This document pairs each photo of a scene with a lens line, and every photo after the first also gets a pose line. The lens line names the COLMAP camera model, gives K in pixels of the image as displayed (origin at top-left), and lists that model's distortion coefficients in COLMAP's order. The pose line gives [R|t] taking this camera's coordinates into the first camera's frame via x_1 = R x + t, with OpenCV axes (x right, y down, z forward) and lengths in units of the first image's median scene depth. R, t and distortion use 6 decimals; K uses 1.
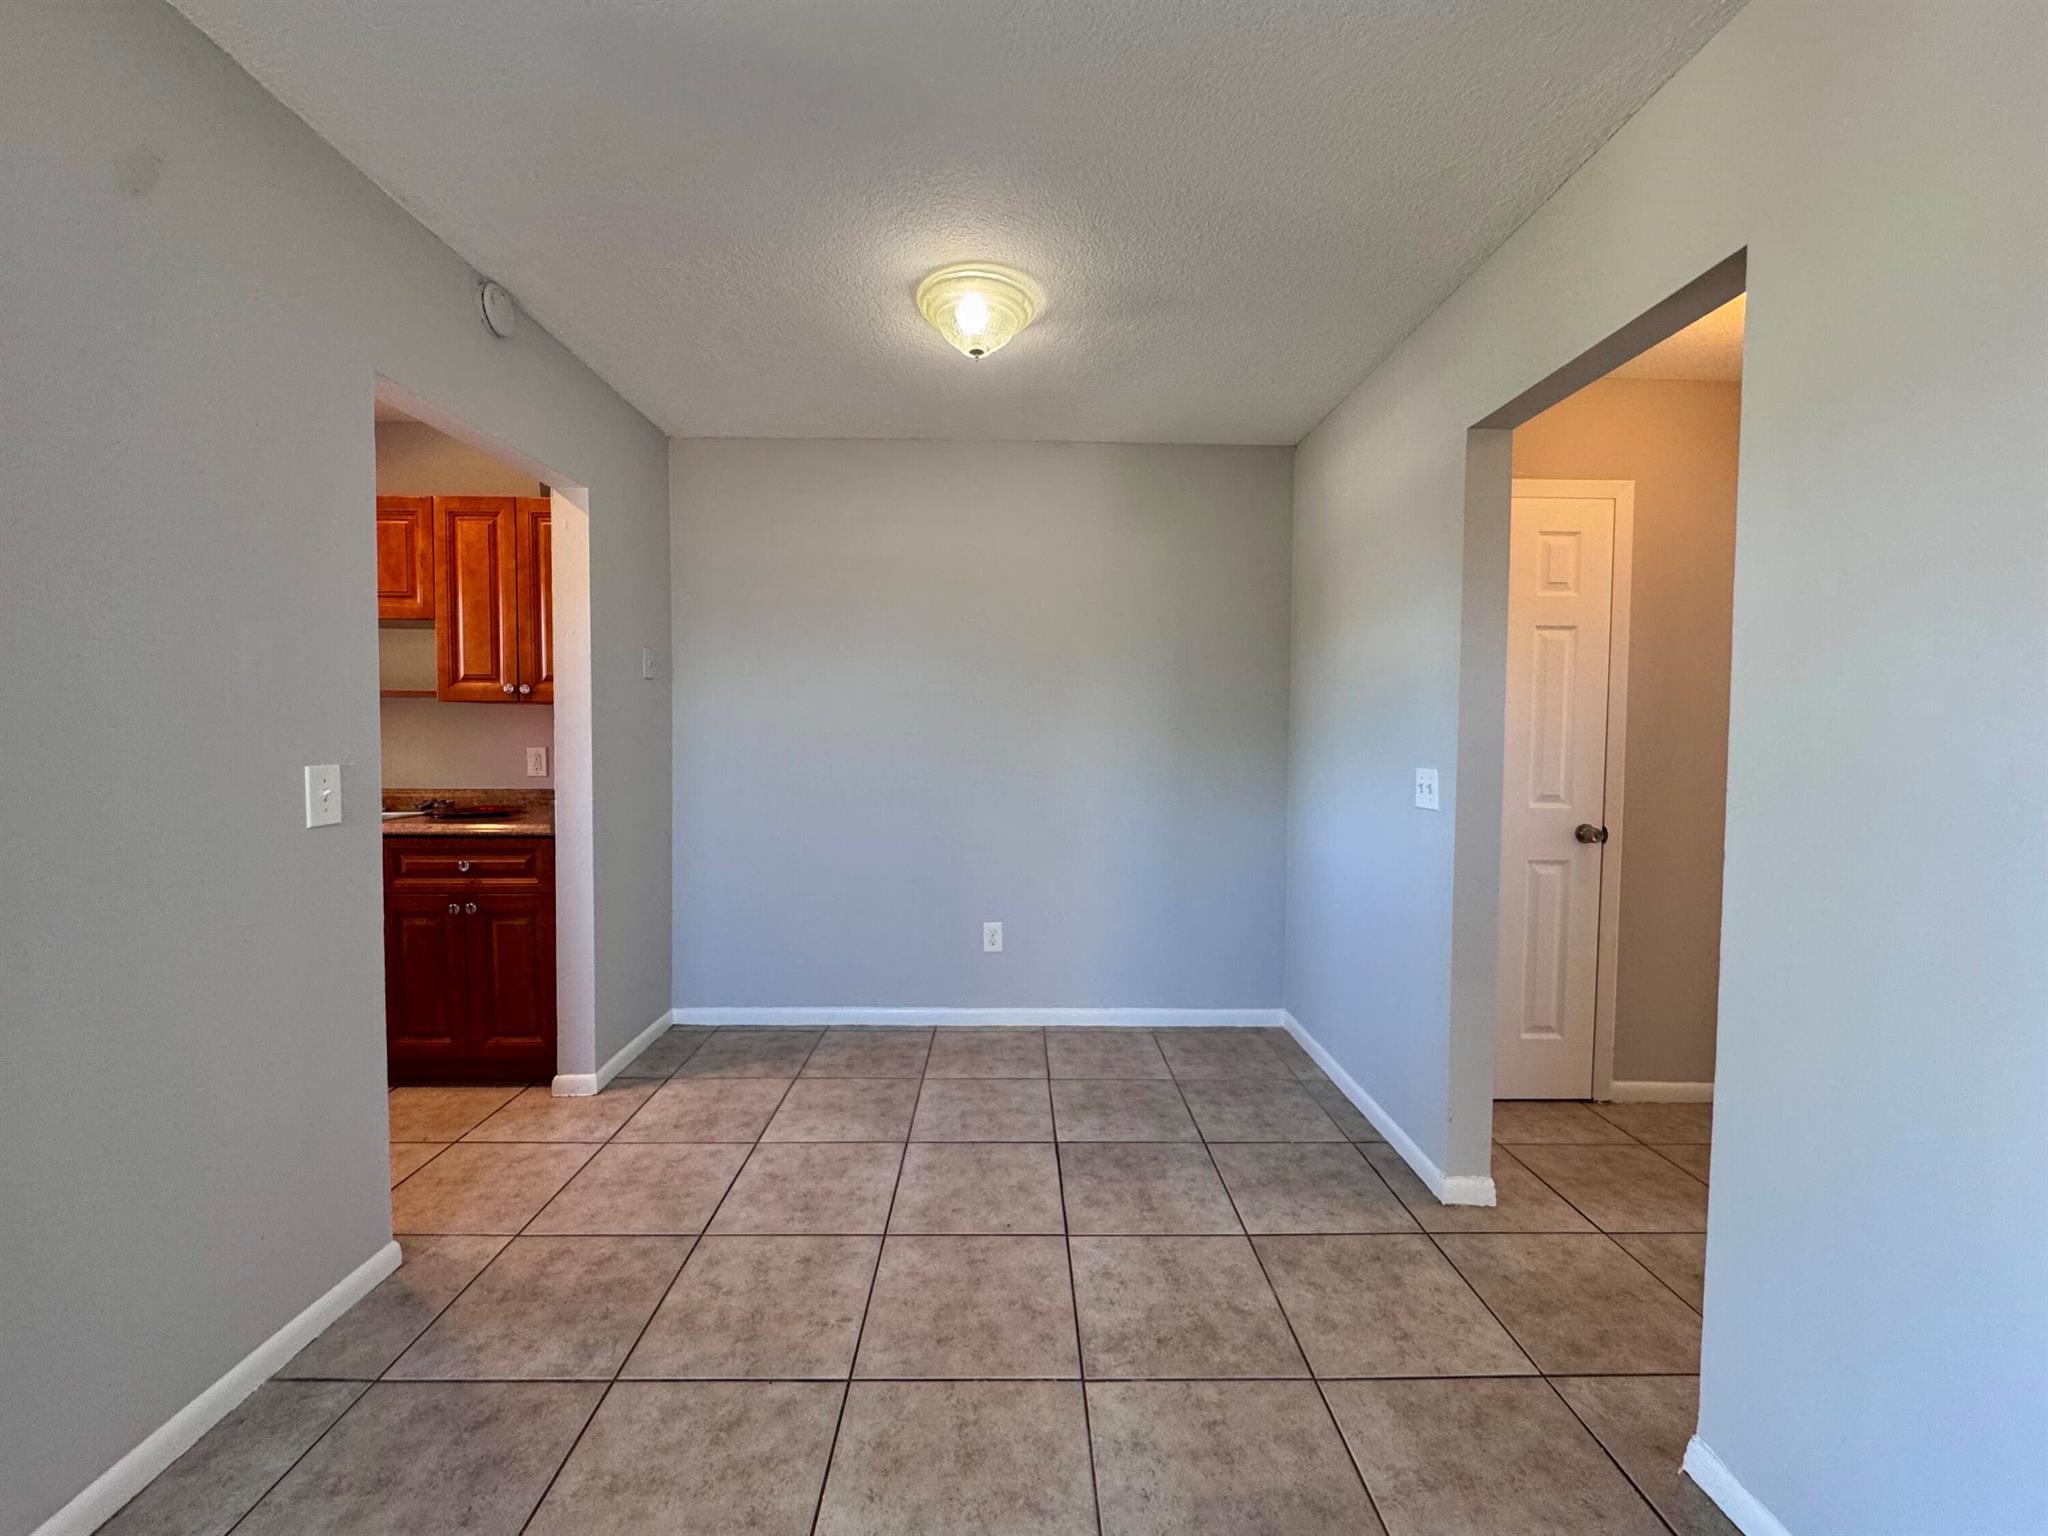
lens RADIAL K [[819.4, 0, 1021.7], [0, 819.4, 762.6], [0, 0, 1]] dist [-0.004656, 0.000935]
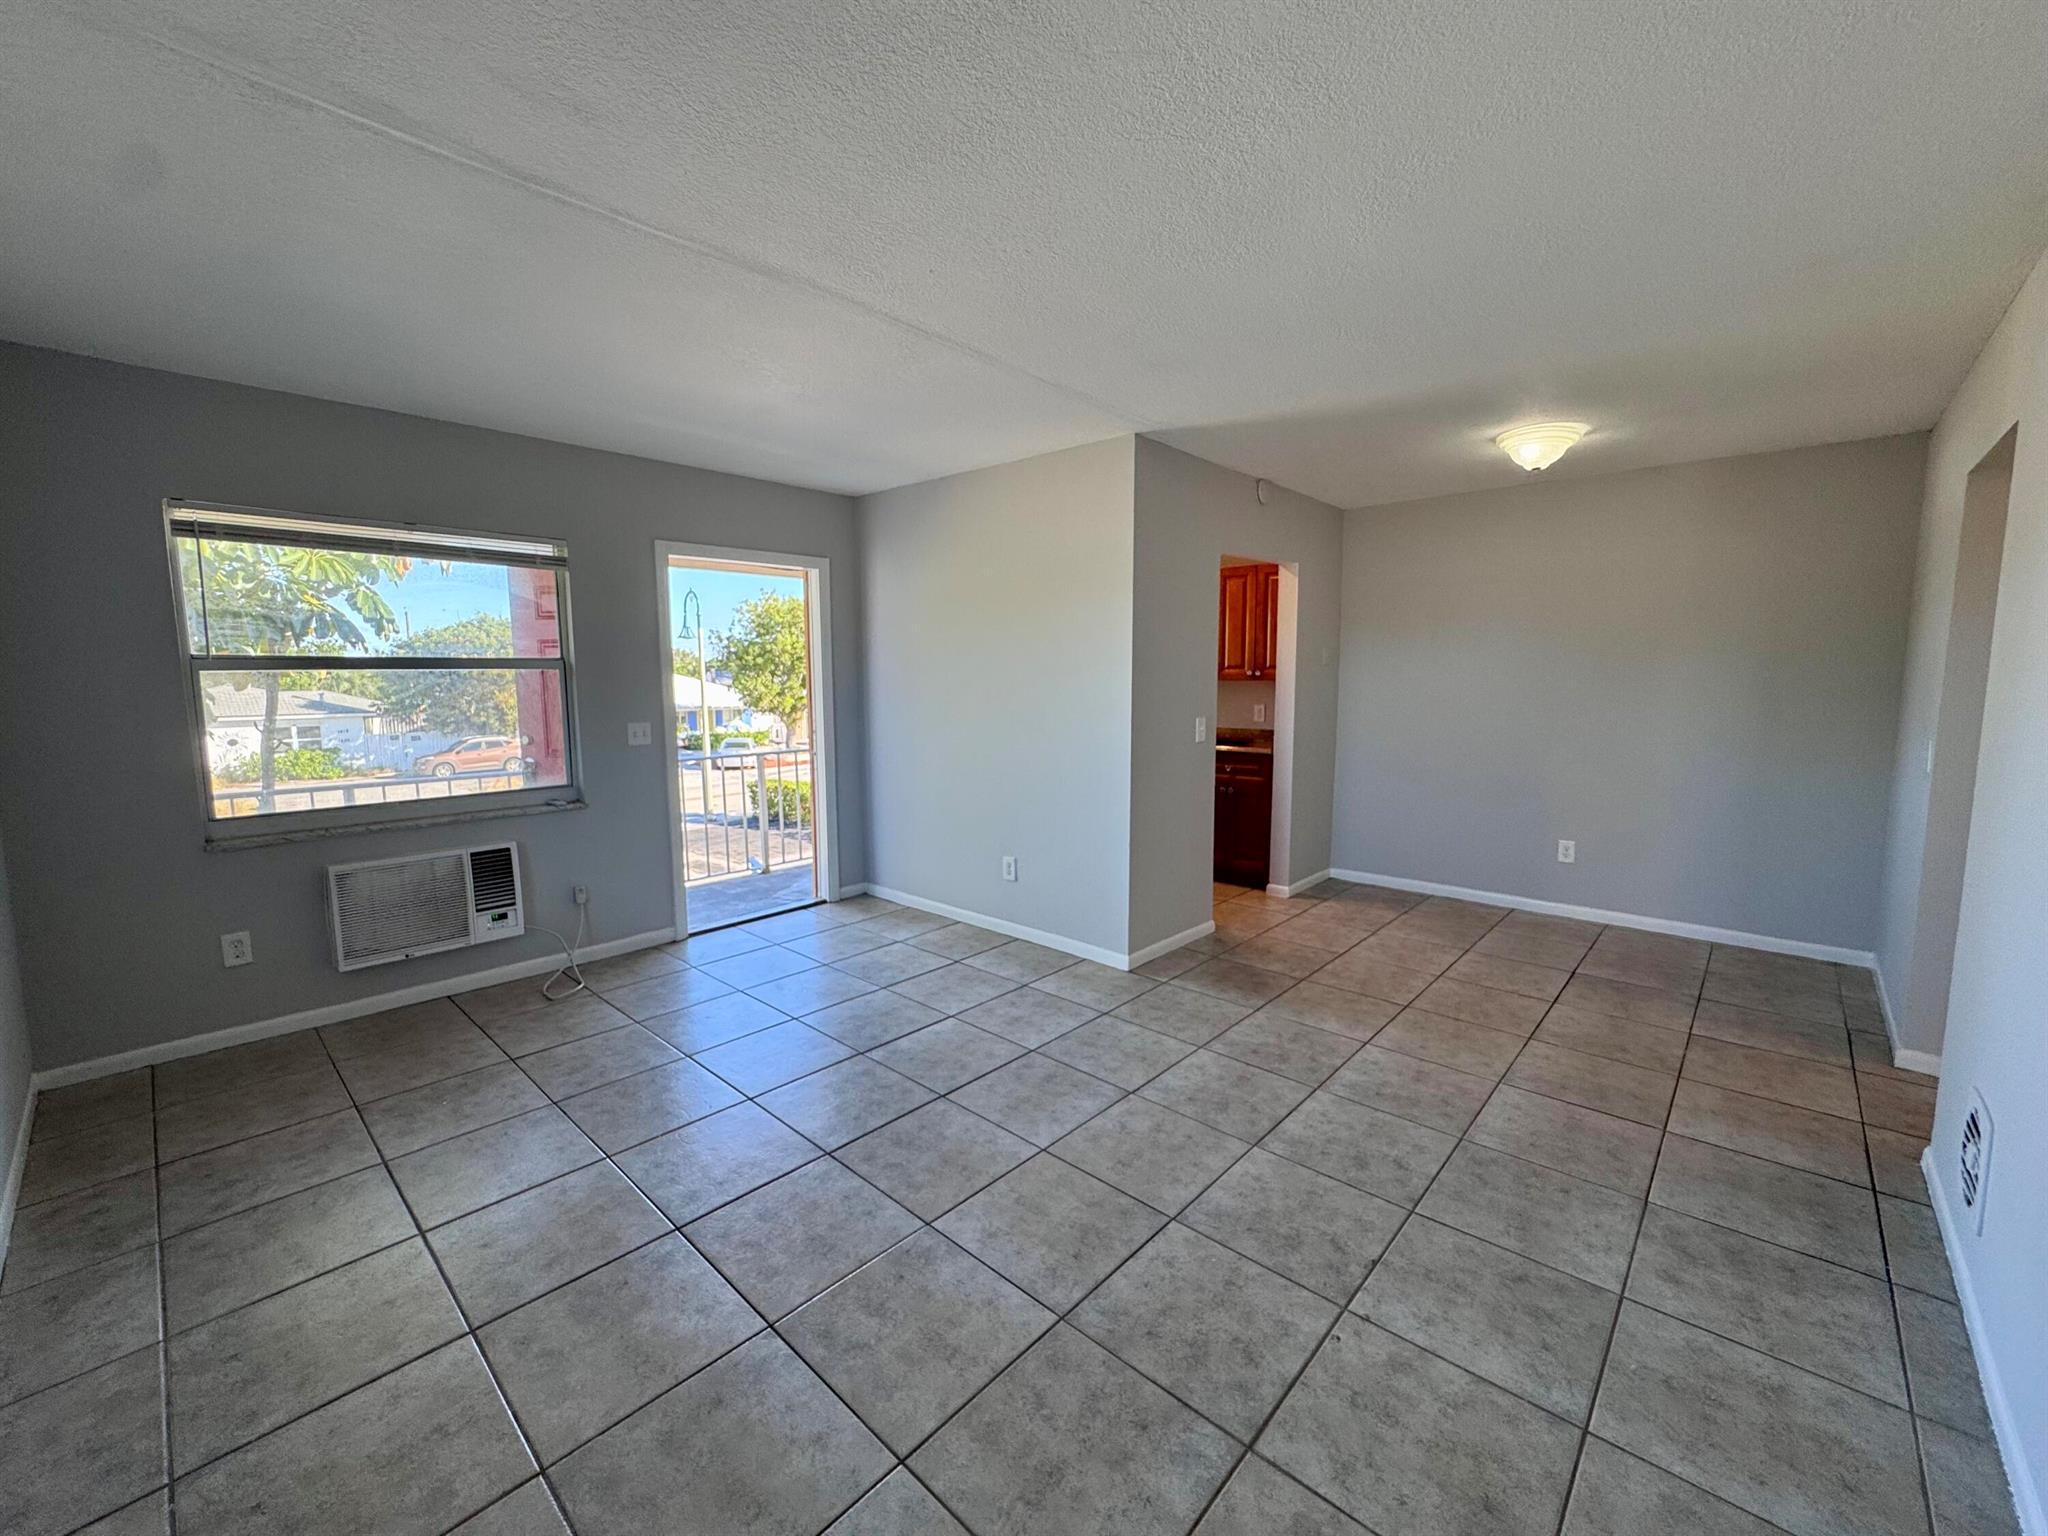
lens RADIAL K [[819.4, 0, 1020.9], [0, 819.4, 763.9], [0, 0, 1]] dist [-0.004656, 0.000935]
pose [[0.720877, 0.064551, -0.690051, 0.318273], [-0.015286, 0.996892, 0.077285, -0.027020], [0.692895, -0.045165, 0.719623, -0.782195]]
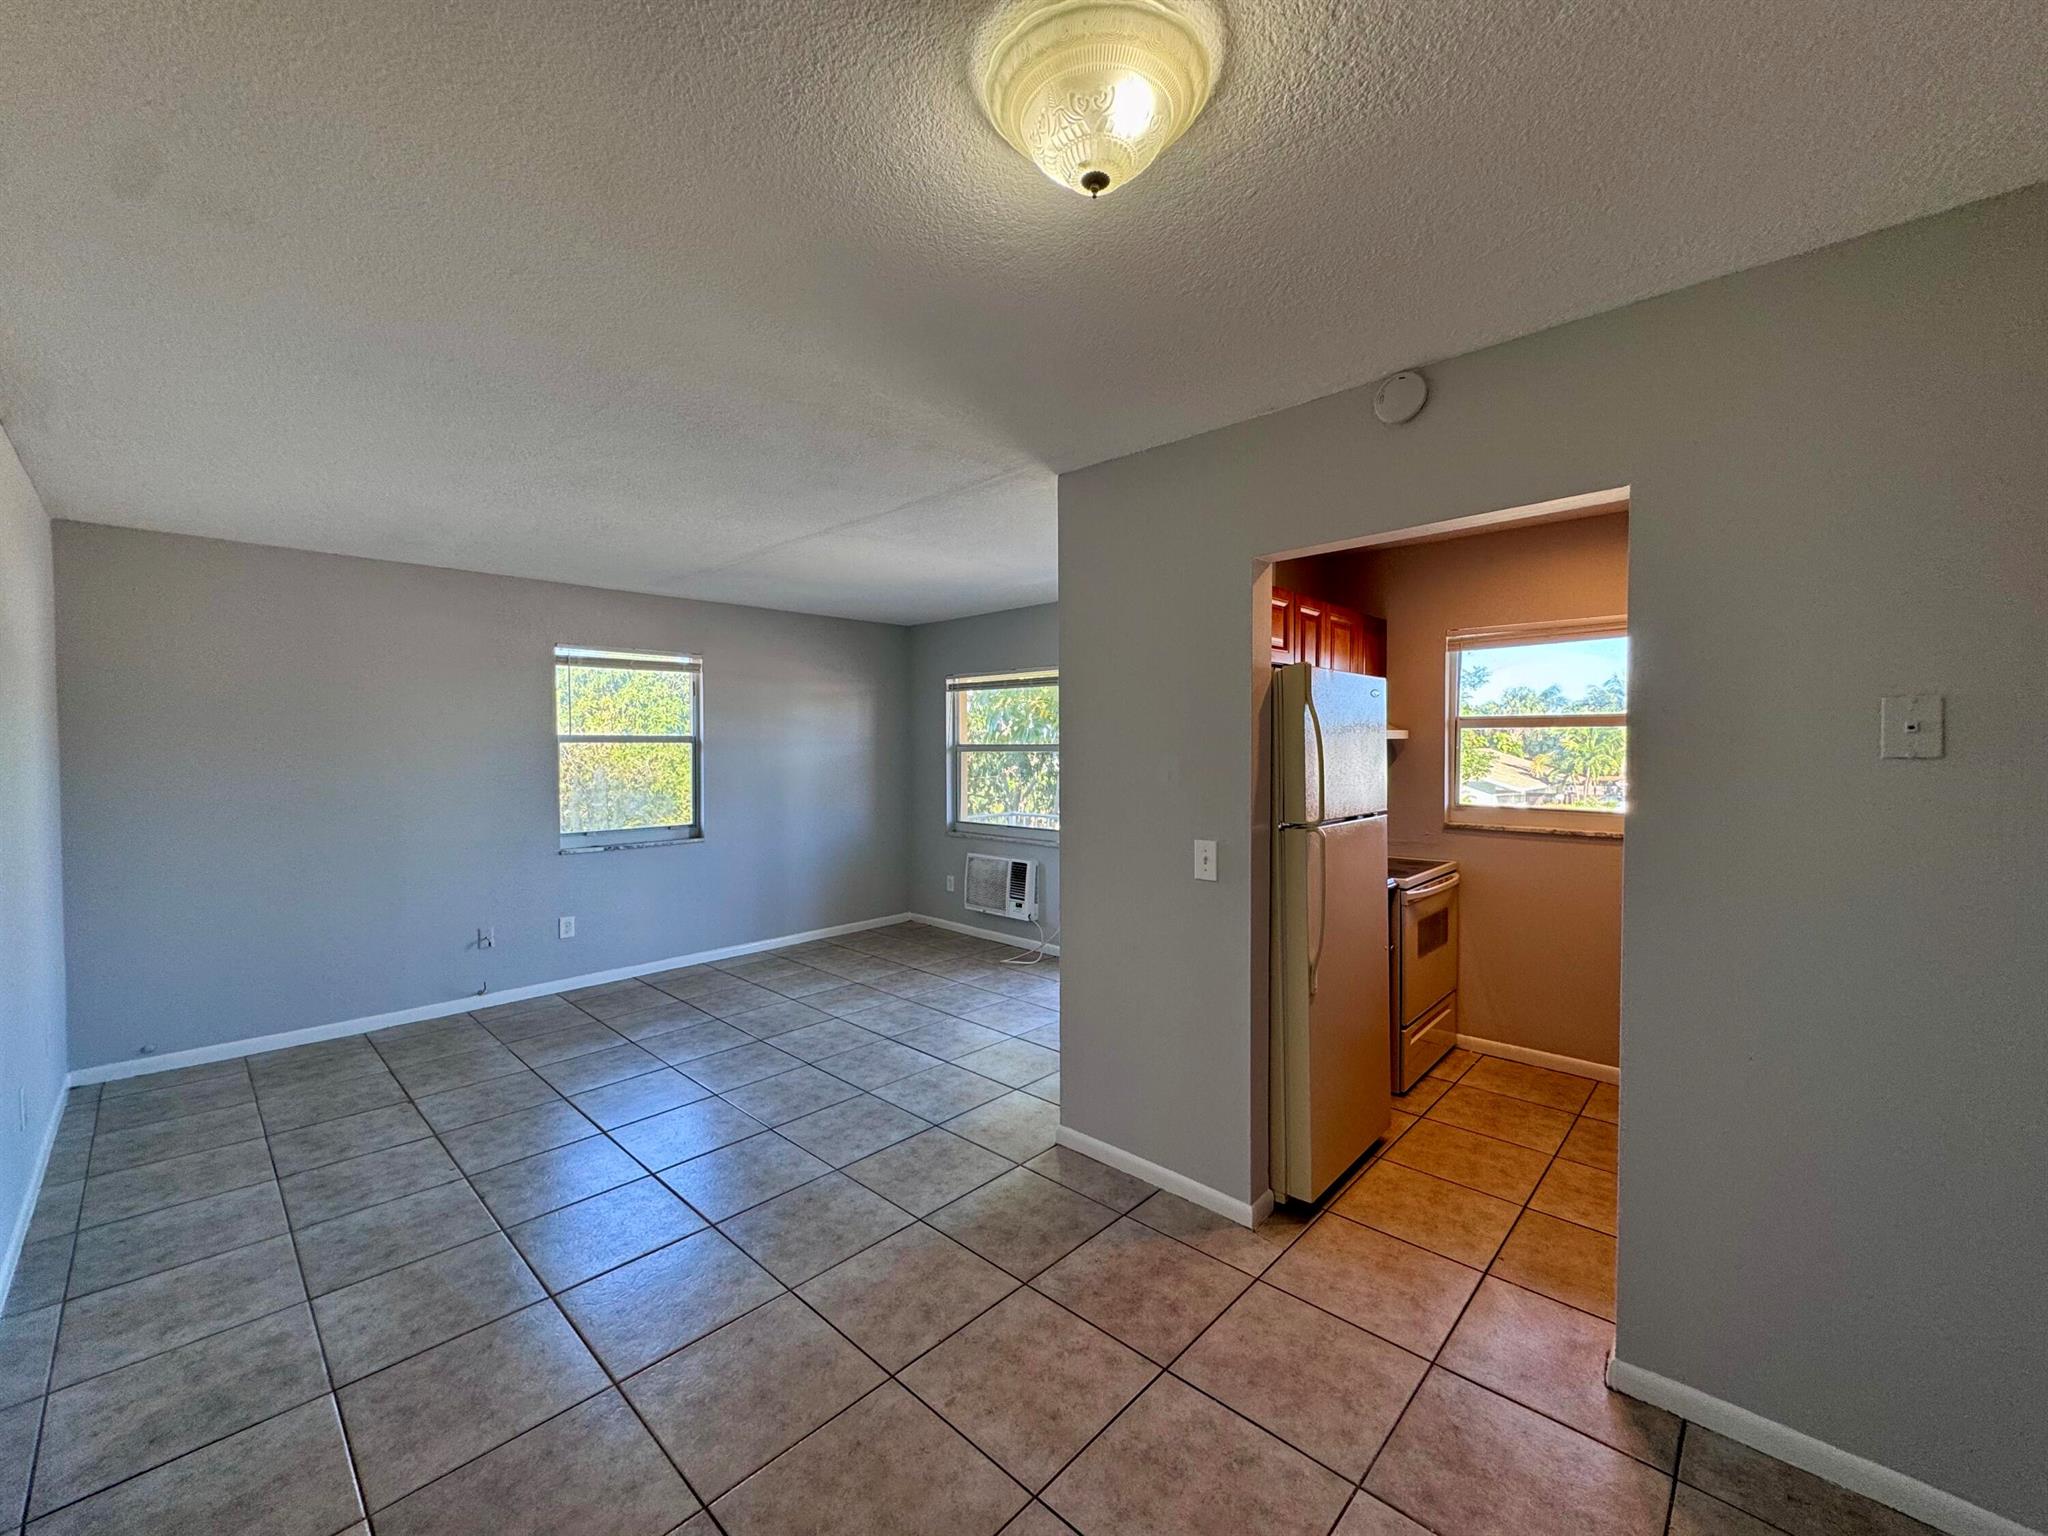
lens RADIAL K [[819.4, 0, 1025.7], [0, 819.4, 760.7], [0, 0, 1]] dist [-0.004656, 0.000935]
pose [[-0.698442, 0.003675, -0.715657, 0.318103], [-0.033081, 0.998752, 0.037414, -0.126535], [0.714902, 0.049807, -0.697449, 1.201101]]
